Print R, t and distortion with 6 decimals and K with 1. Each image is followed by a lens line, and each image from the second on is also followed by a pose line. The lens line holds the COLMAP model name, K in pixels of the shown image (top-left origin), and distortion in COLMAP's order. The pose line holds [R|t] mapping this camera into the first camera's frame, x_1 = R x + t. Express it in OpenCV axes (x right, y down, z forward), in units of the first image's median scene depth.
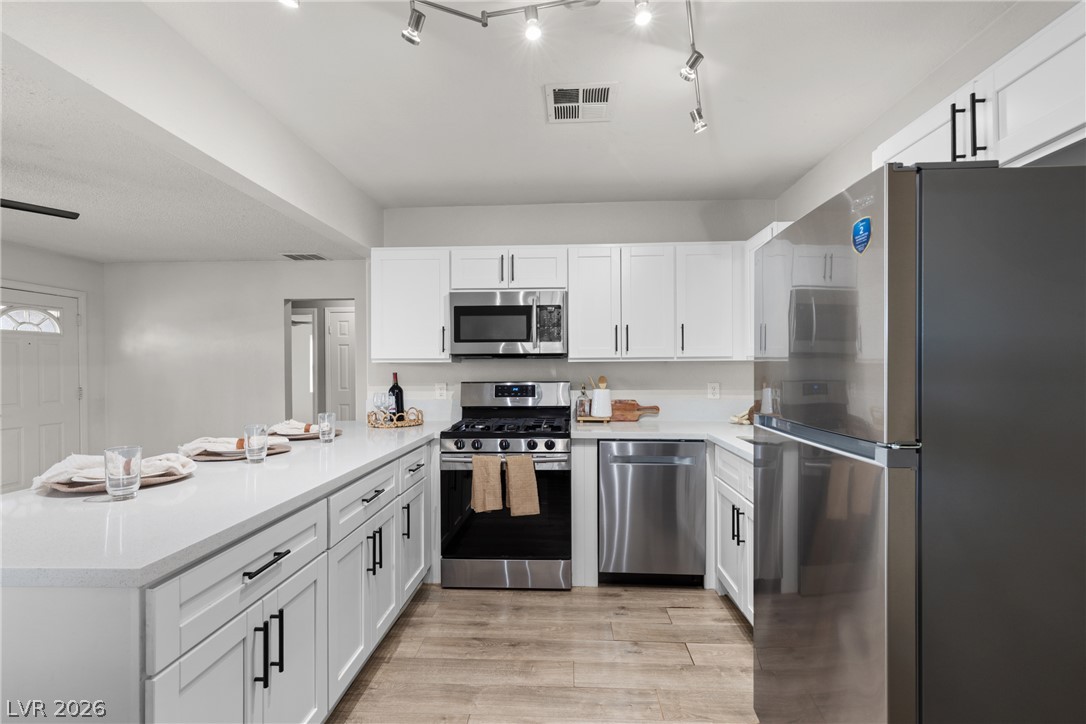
lens RADIAL K [[488.0, 0, 544.2], [0, 488.0, 367.2], [0, 0, 1]] dist [0.009546, -0.000300]
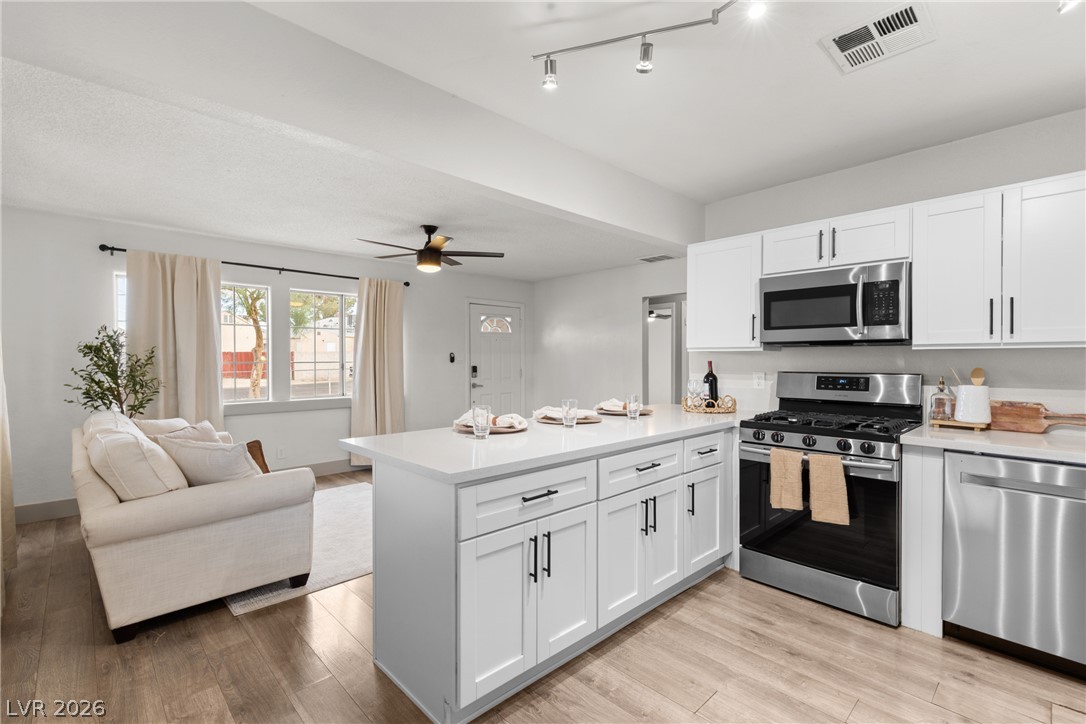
lens RADIAL K [[486.3, 0, 544.9], [0, 486.3, 360.8], [0, 0, 1]] dist [0.004606, 0.000144]
pose [[0.725885, 0.009253, -0.687754, 0.180041], [-0.002761, 0.999941, 0.010539, 0.000951], [0.687811, -0.005751, 0.725867, 0.003725]]
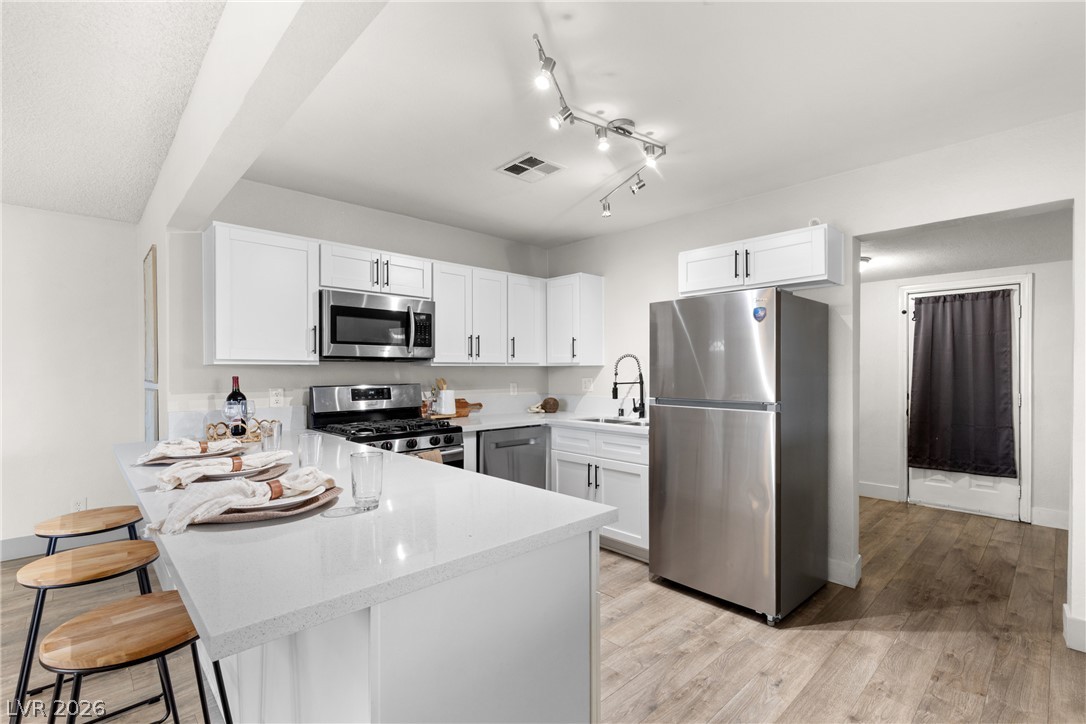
lens RADIAL K [[496.2, 0, 542.3], [0, 496.2, 375.3], [0, 0, 1]] dist [0.003570, 0.000343]
pose [[0.686434, -0.002987, 0.727186, -0.658585], [-0.002867, 0.999973, 0.006814, 0.002517], [-0.727186, -0.006762, 0.686407, 0.052223]]
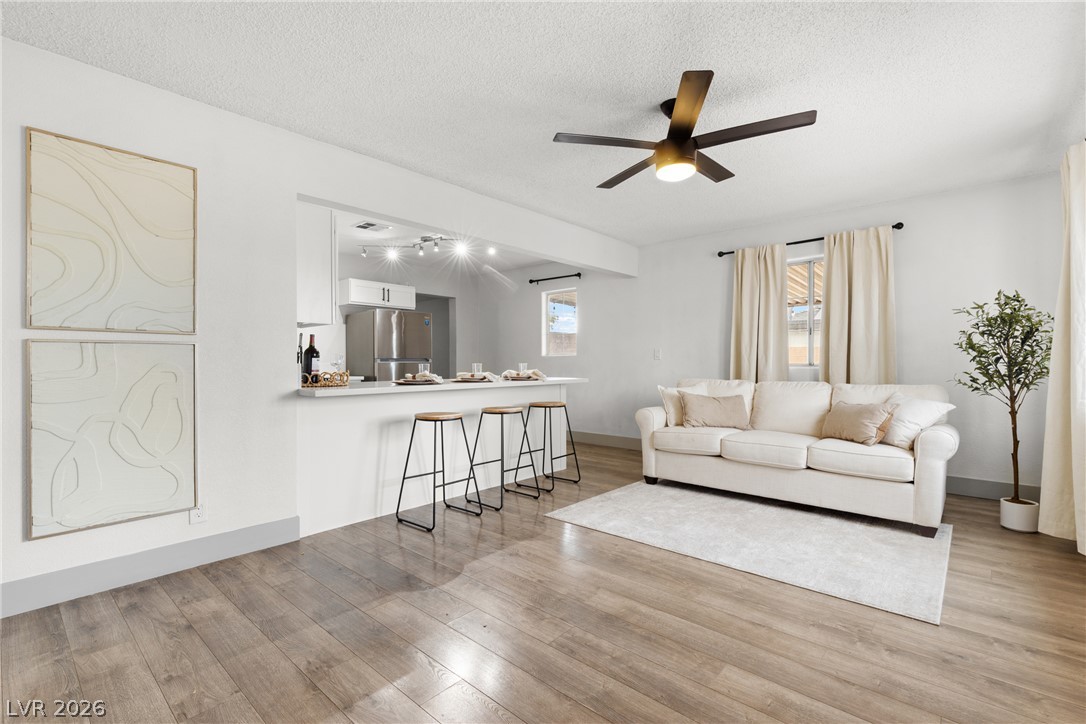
lens RADIAL K [[486.3, 0, 544.9], [0, 486.3, 360.8], [0, 0, 1]] dist [0.004606, 0.000144]
pose [[-0.779216, 0.009275, 0.626687, -1.526594], [0.006328, 0.999956, -0.006932, 0.089024], [-0.626724, -0.001436, -0.779240, 1.744346]]
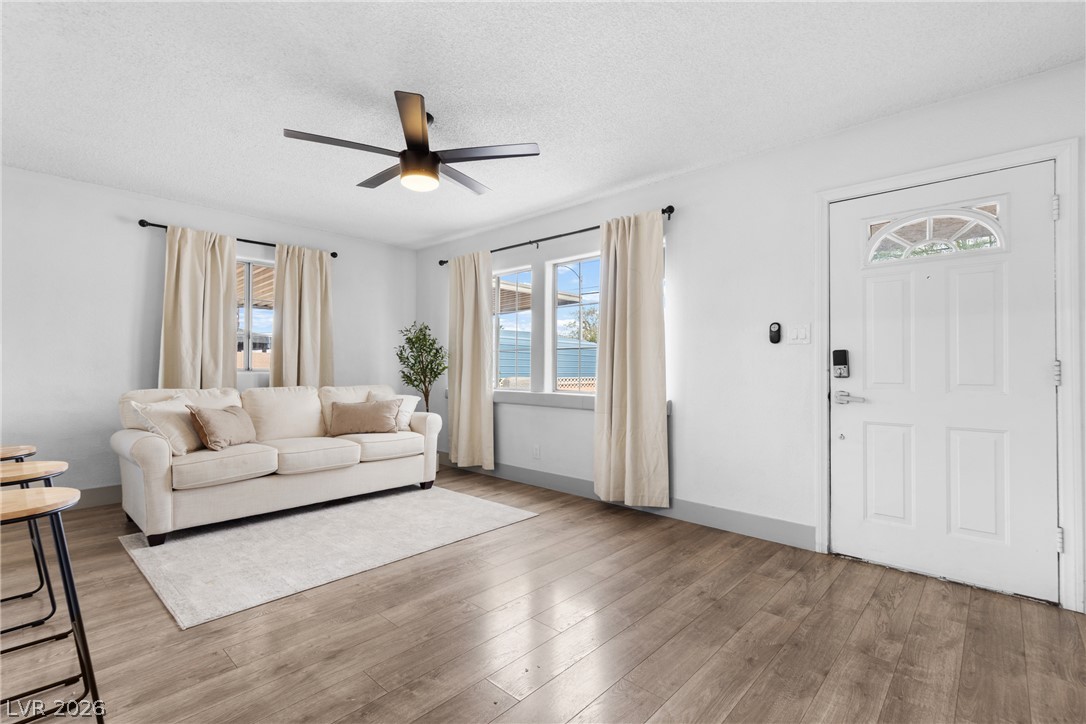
lens RADIAL K [[494.6, 0, 543.9], [0, 494.6, 353.8], [0, 0, 1]] dist [0.002367, 0.000219]
pose [[-0.635084, -0.019573, -0.772195, -0.545211], [0.000047, 0.999678, -0.025378, 0.085648], [0.772443, -0.016153, -0.634879, 1.667085]]
